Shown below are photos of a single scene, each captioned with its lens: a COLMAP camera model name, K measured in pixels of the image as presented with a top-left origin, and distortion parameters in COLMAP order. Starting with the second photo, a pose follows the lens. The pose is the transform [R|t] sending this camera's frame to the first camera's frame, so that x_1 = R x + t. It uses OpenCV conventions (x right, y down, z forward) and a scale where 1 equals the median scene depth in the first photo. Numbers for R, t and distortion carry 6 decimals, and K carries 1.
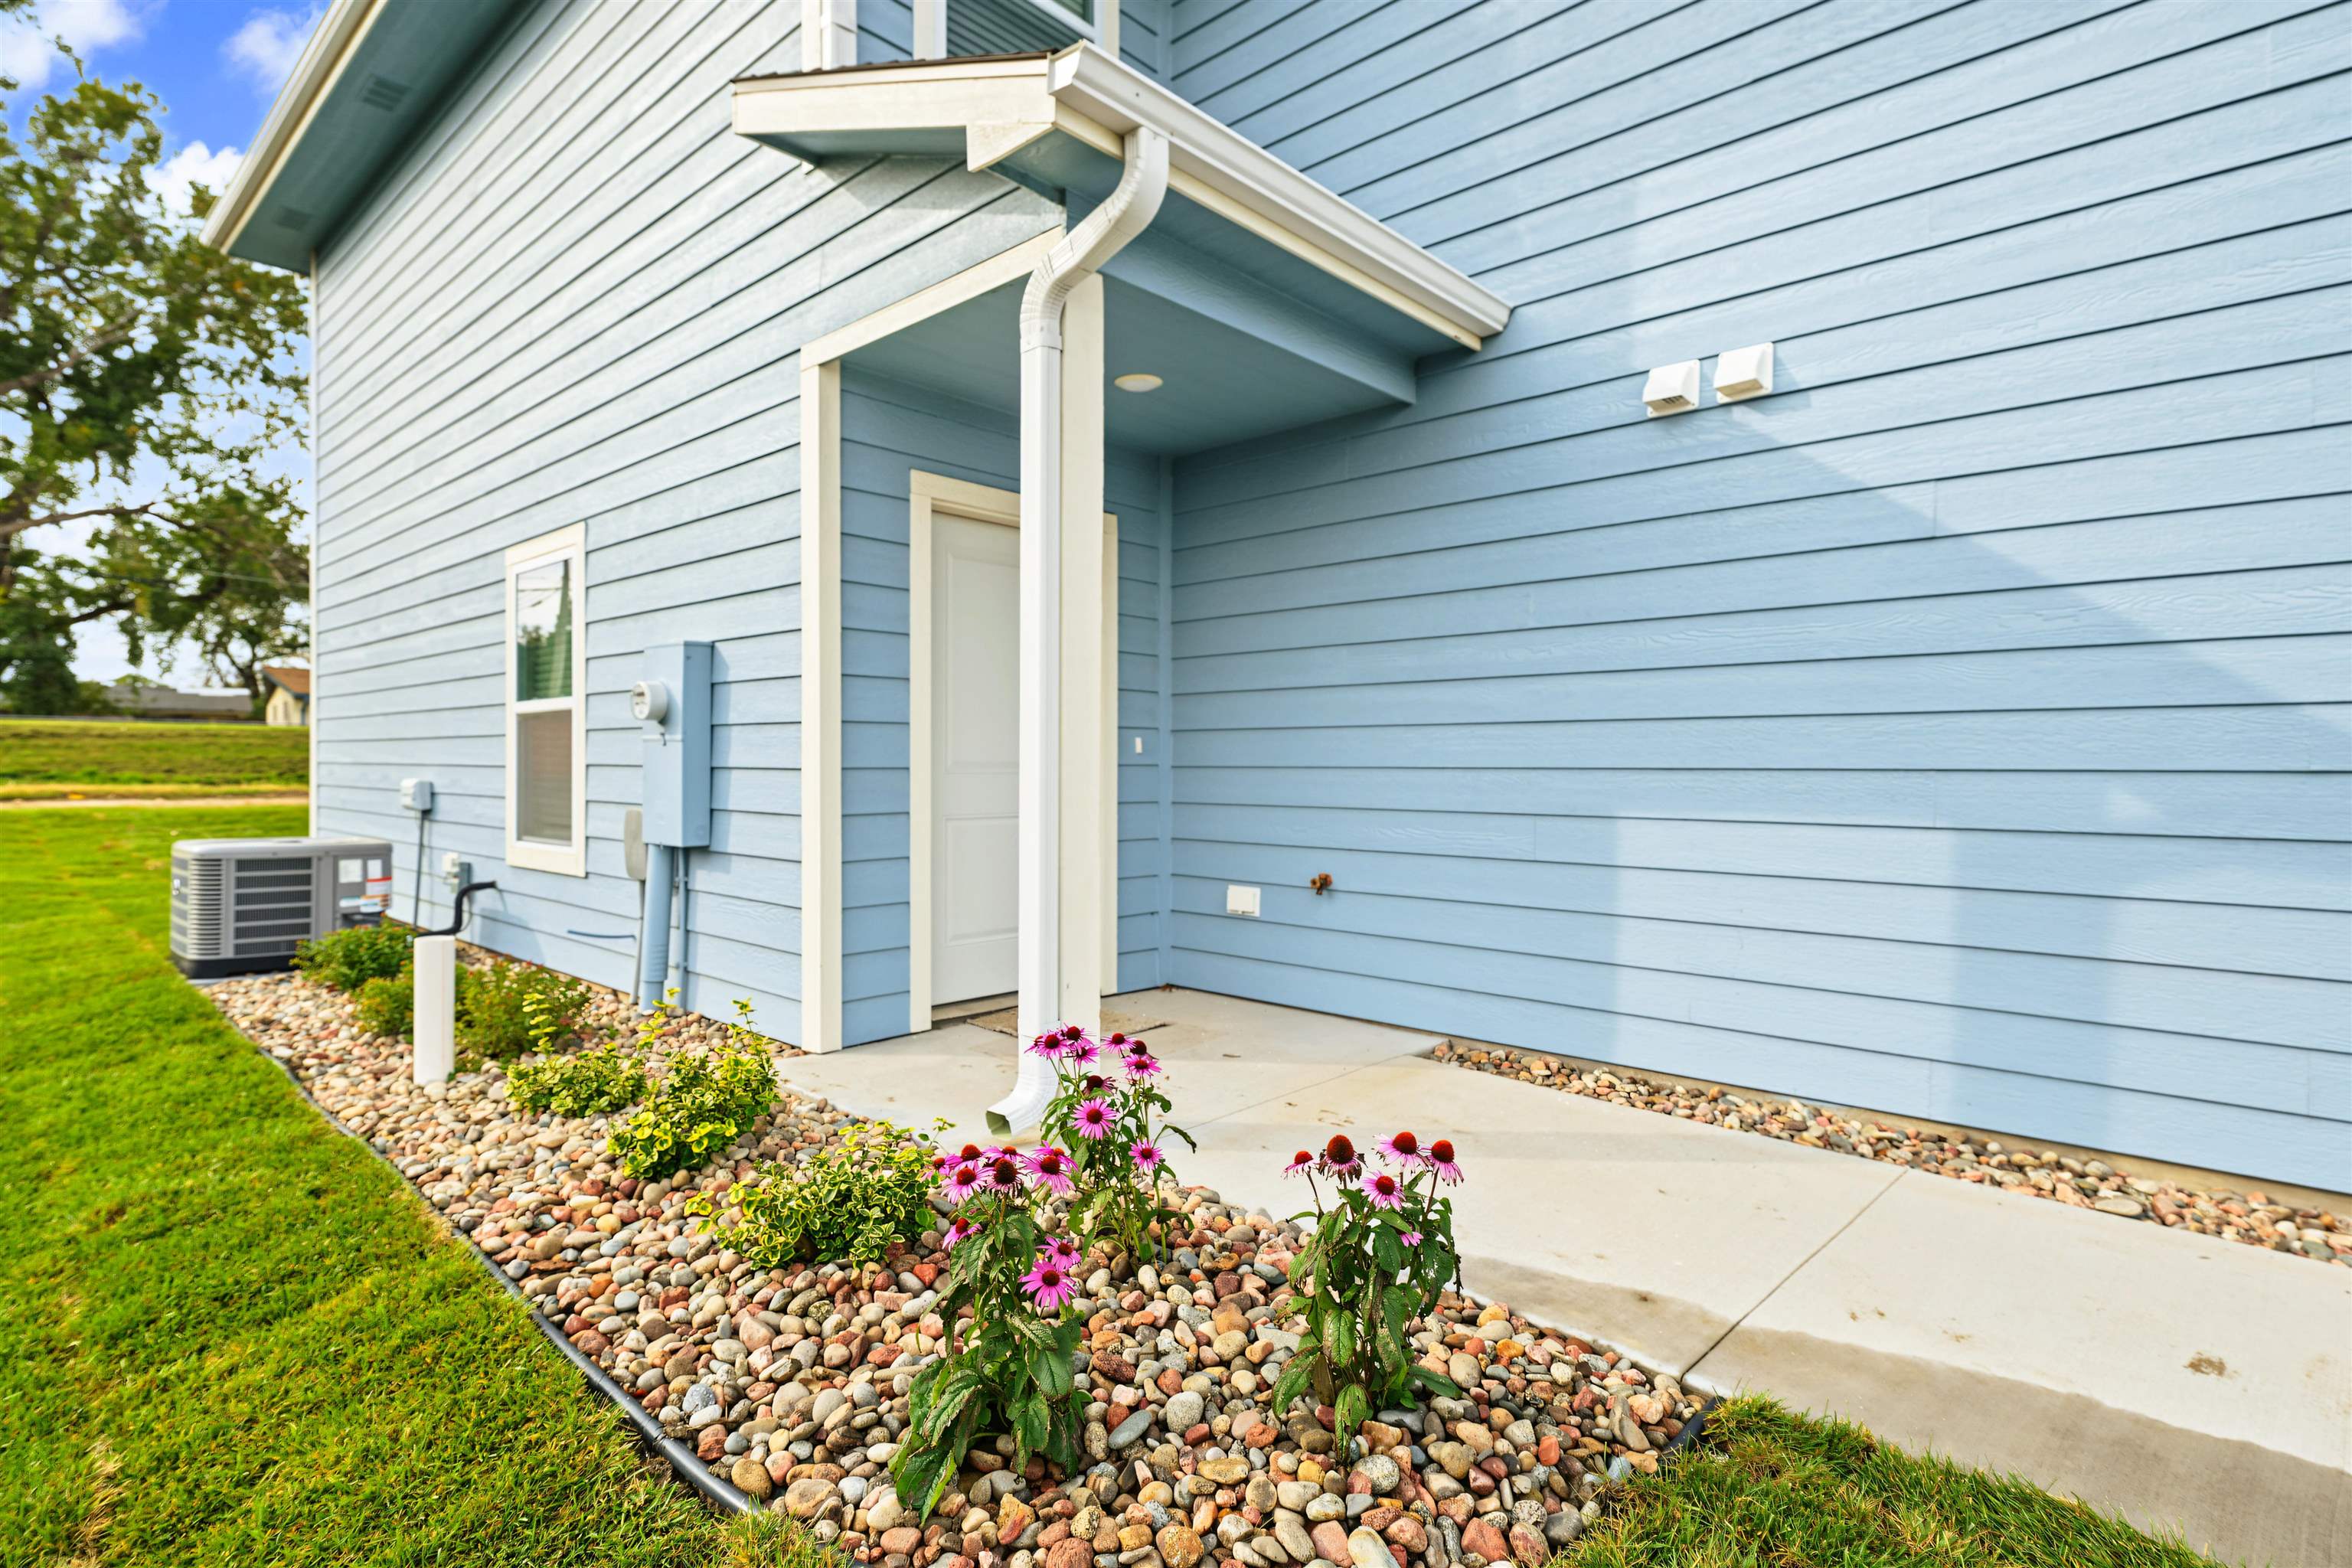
lens RADIAL K [[1194.8, 0, 1176.0], [0, 1194.8, 784.0], [0, 0, 1]] dist [0.001603, 0.000942]
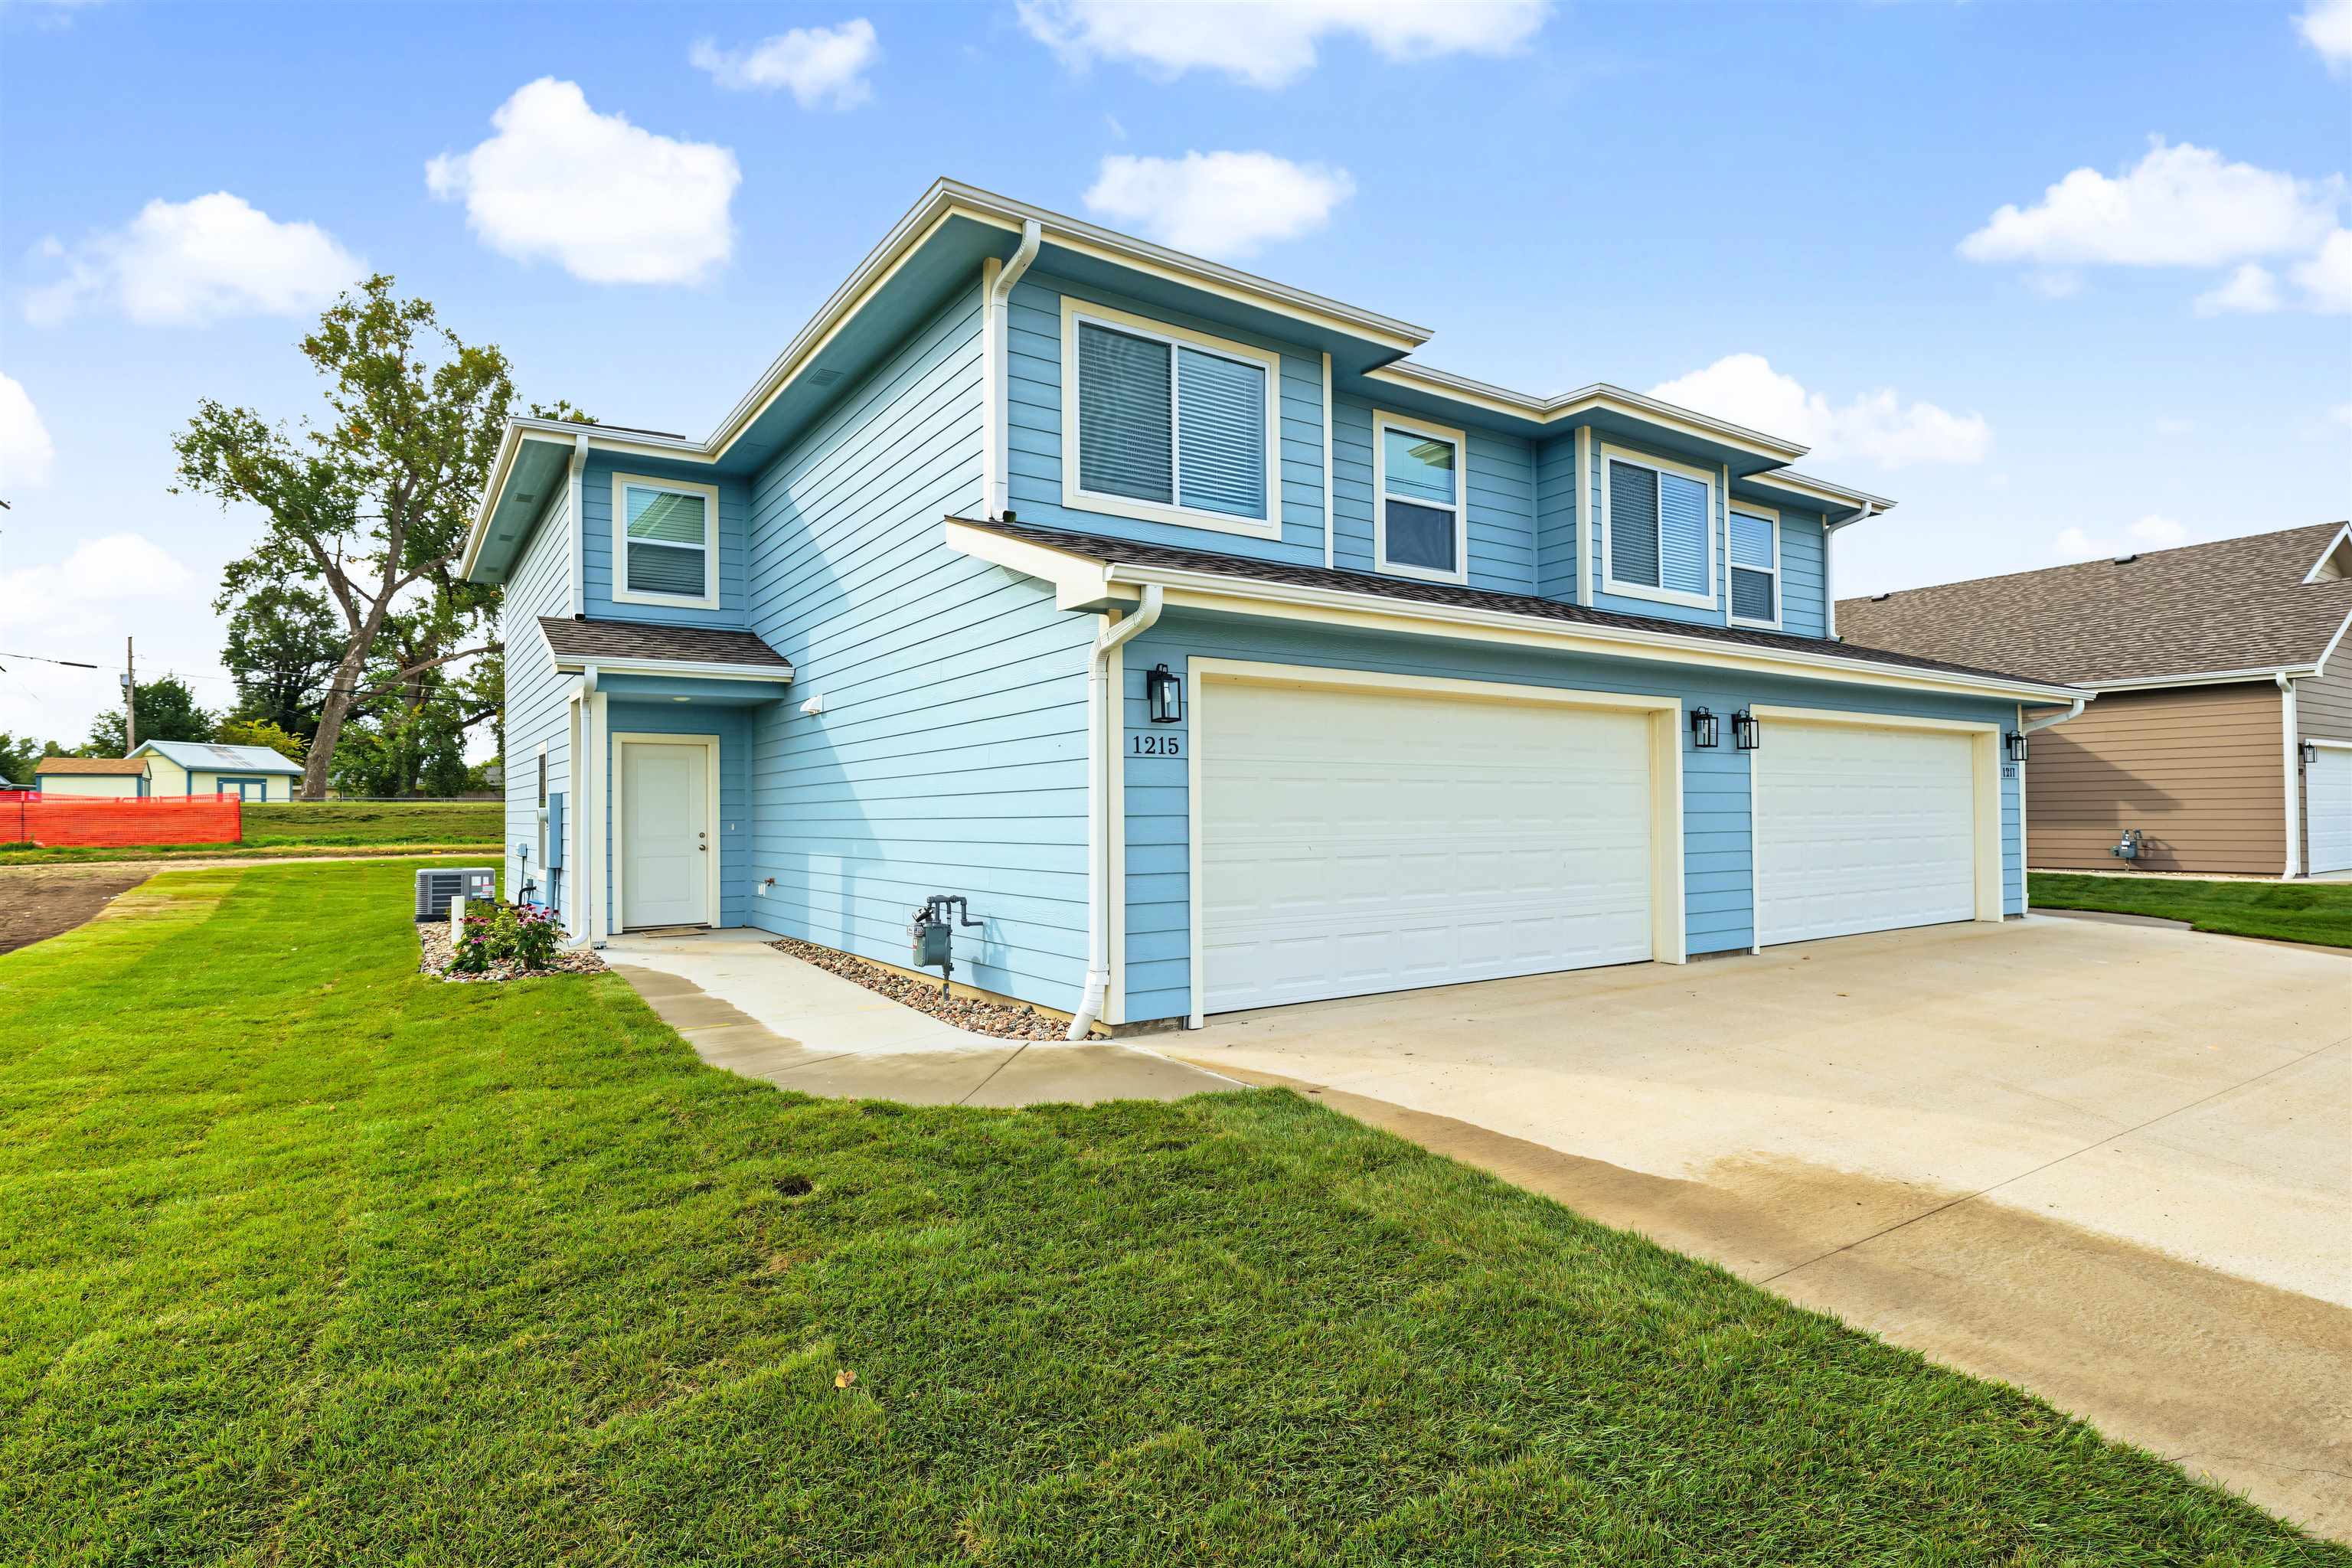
lens RADIAL K [[1198.3, 0, 1173.6], [0, 1198.3, 816.0], [0, 0, 1]] dist [-0.001194, -0.000077]
pose [[0.973885, -0.014107, -0.226603, 0.205801], [0.011050, 0.999830, -0.014752, -0.001418], [0.226773, 0.011863, 0.973875, -0.174624]]
